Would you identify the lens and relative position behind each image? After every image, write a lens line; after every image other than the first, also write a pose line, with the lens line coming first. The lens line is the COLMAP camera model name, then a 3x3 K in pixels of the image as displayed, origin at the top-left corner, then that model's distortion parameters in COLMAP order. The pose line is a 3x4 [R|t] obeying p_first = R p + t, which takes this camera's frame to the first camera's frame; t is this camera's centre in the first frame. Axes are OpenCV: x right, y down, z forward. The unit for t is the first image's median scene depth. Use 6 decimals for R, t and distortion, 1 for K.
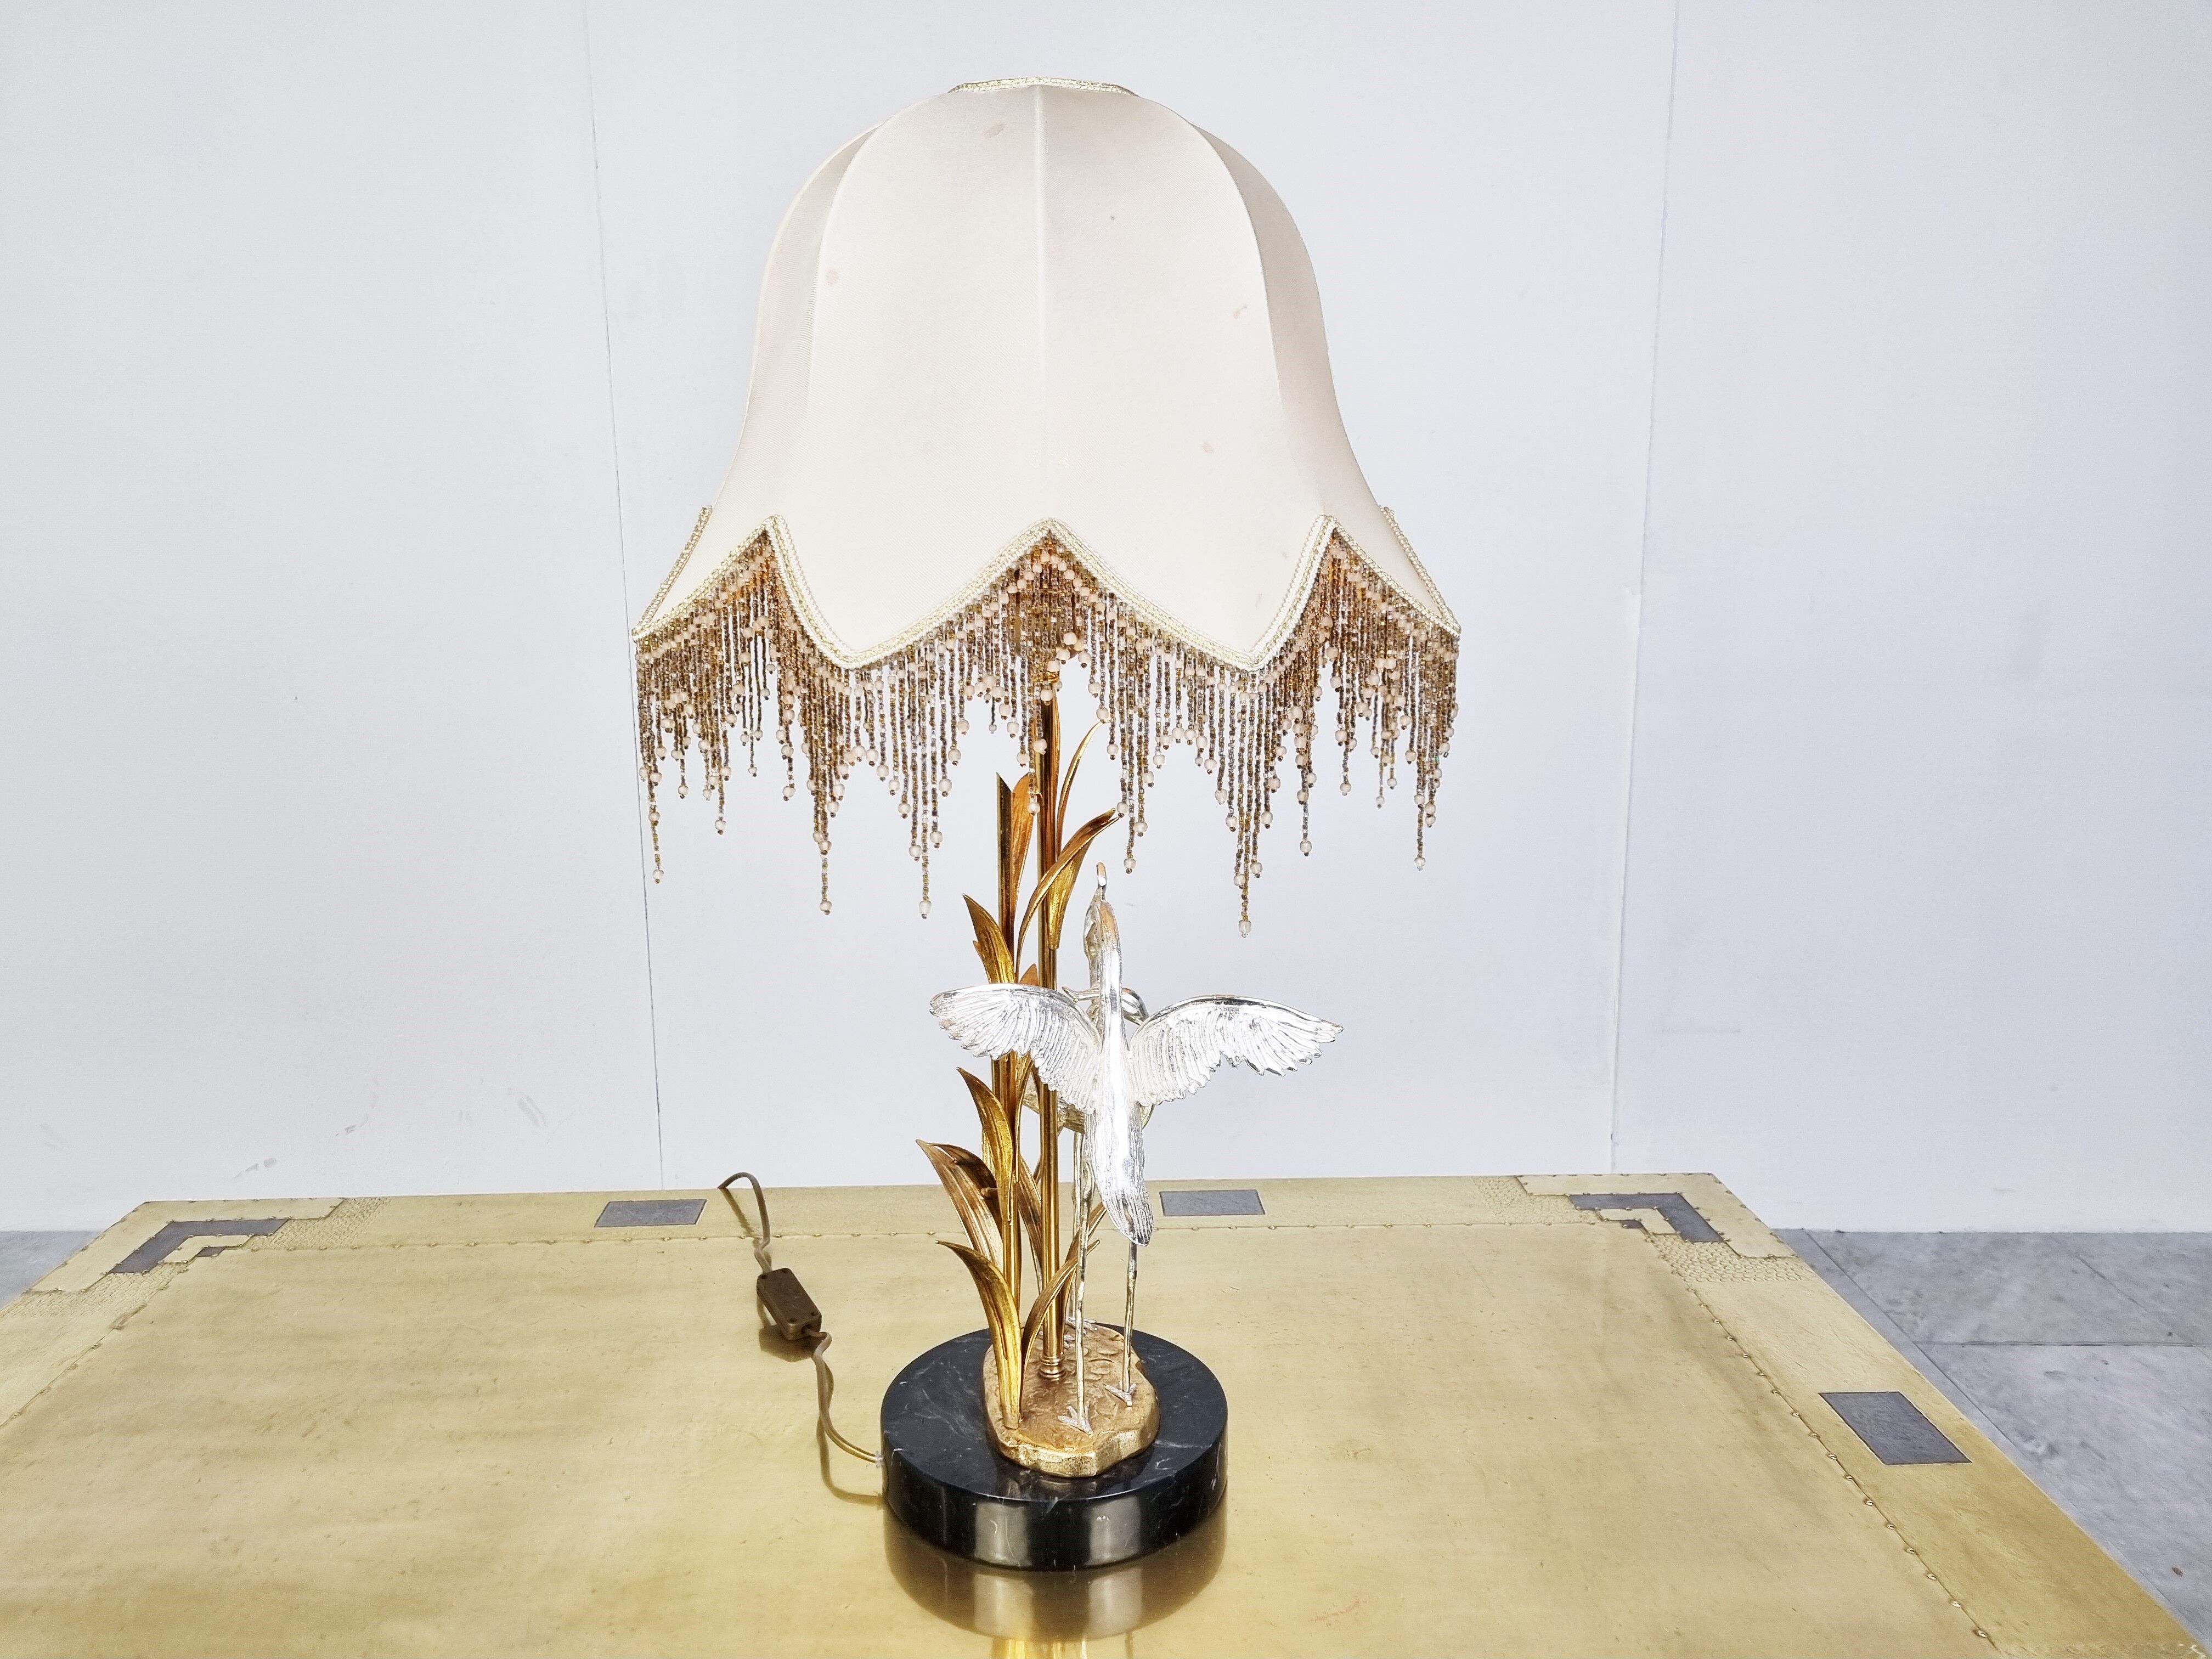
lens RADIAL K [[1690.5, 0, 1080.5], [0, 1690.5, 854.7], [0, 0, 1]] dist [0.045744, -0.027341]
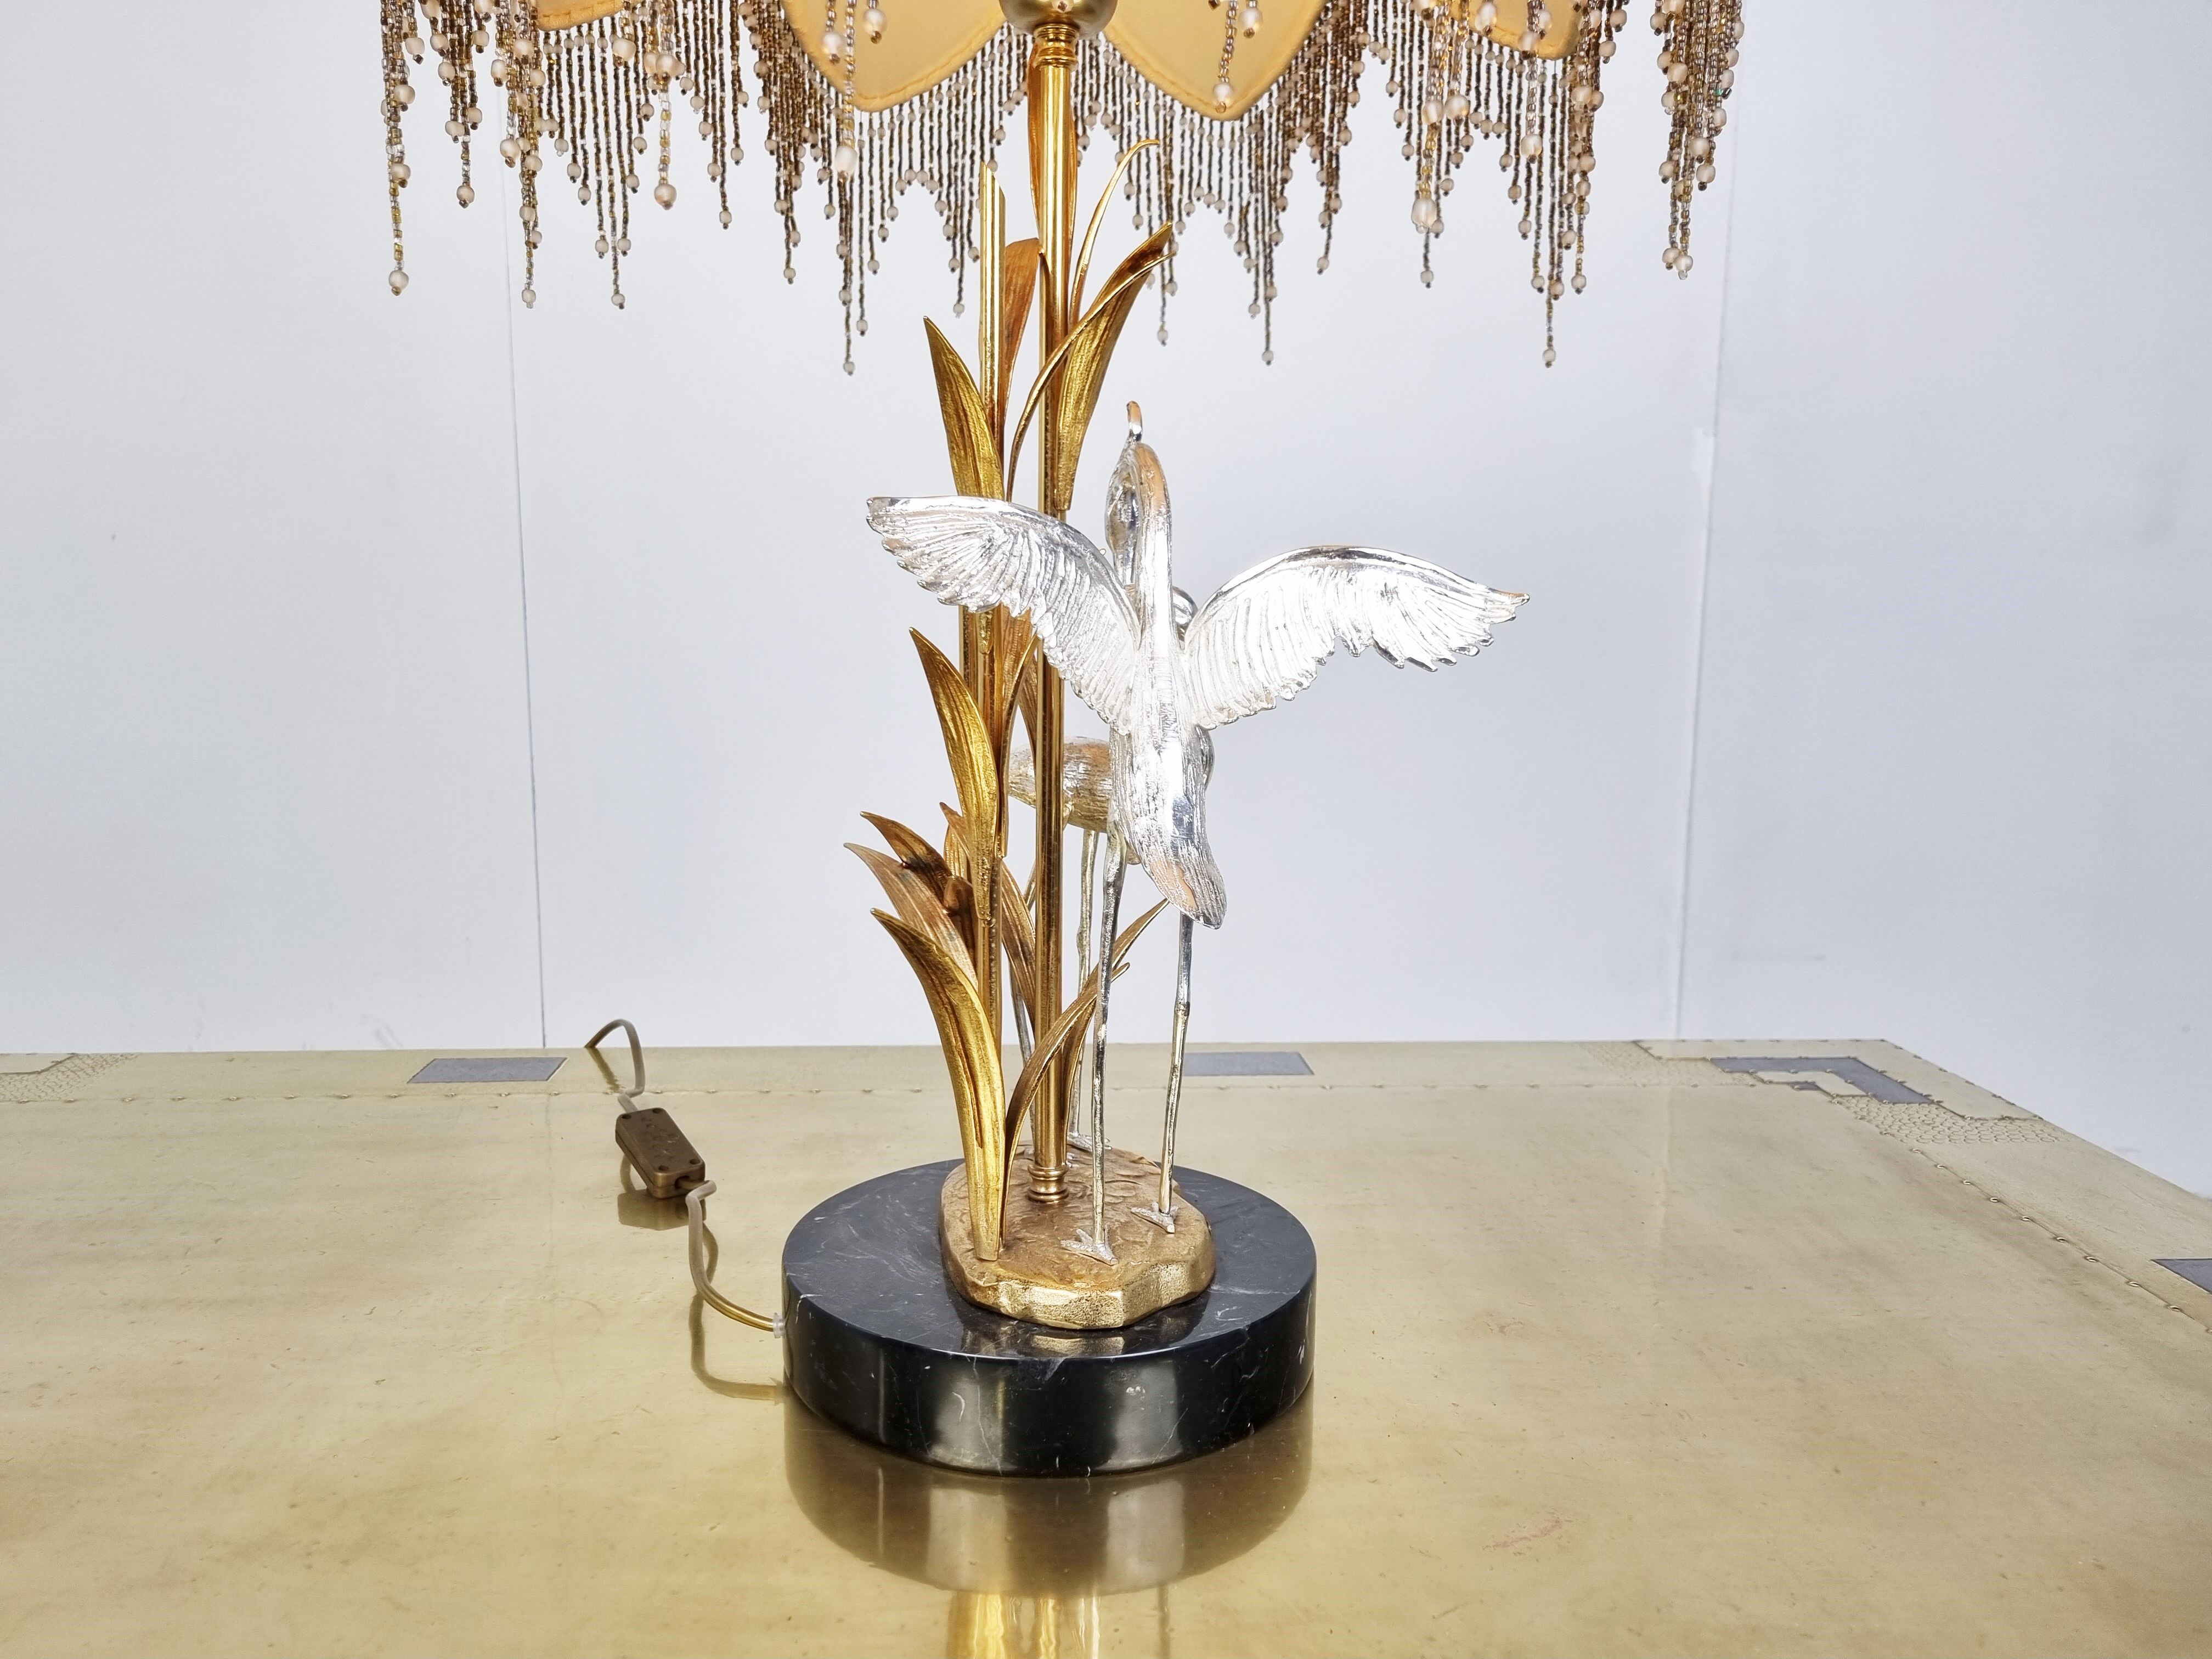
lens RADIAL K [[1690.5, 0, 1072.8], [0, 1690.5, 857.7], [0, 0, 1]] dist [0.045744, -0.027341]
pose [[0.999579, 0.011500, 0.026639, -0.022445], [-0.010395, 0.999095, -0.041233, 0.175248], [-0.027089, 0.040939, 0.998794, 0.296383]]
